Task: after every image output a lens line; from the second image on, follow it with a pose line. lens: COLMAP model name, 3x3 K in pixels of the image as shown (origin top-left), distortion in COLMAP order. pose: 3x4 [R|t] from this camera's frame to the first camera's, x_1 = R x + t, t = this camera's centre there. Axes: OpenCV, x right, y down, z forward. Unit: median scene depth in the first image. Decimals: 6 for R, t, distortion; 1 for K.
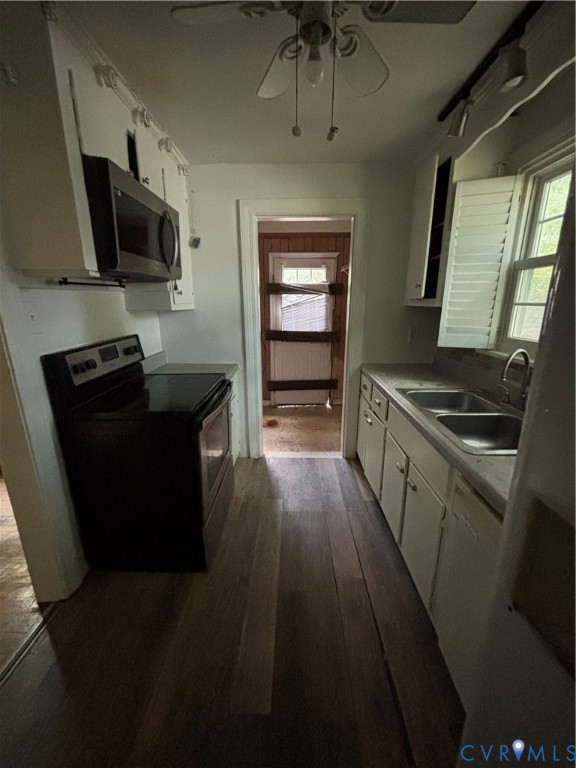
lens RADIAL K [[309.4, 0, 287.4], [0, 309.4, 383.4], [0, 0, 1]] dist [0.004257, 0.000072]
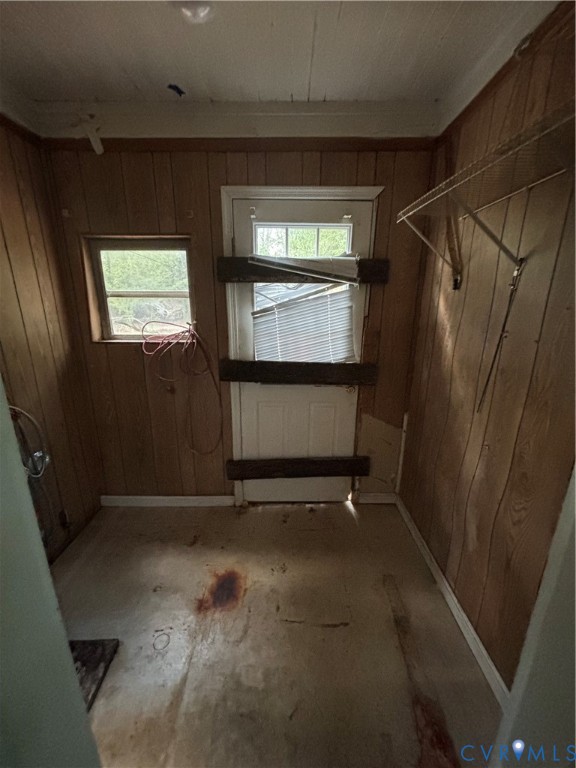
lens RADIAL K [[309.4, 0, 287.4], [0, 309.4, 383.4], [0, 0, 1]] dist [0.004257, 0.000072]
pose [[0.999975, 0.004214, 0.005736, 0.030067], [-0.004259, 0.999960, 0.007825, -0.142179], [-0.005703, -0.007849, 0.999953, 0.538882]]
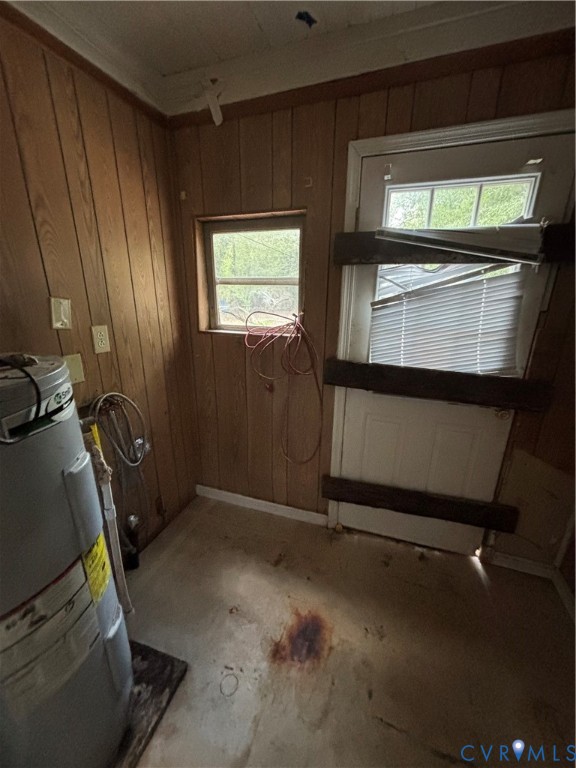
lens RADIAL K [[309.4, 0, 287.4], [0, 309.4, 383.4], [0, 0, 1]] dist [0.004257, 0.000072]
pose [[0.943750, 0.104095, -0.313848, 0.010396], [-0.093167, 0.994411, 0.049664, -0.158084], [0.317264, -0.017630, 0.948174, 0.618950]]
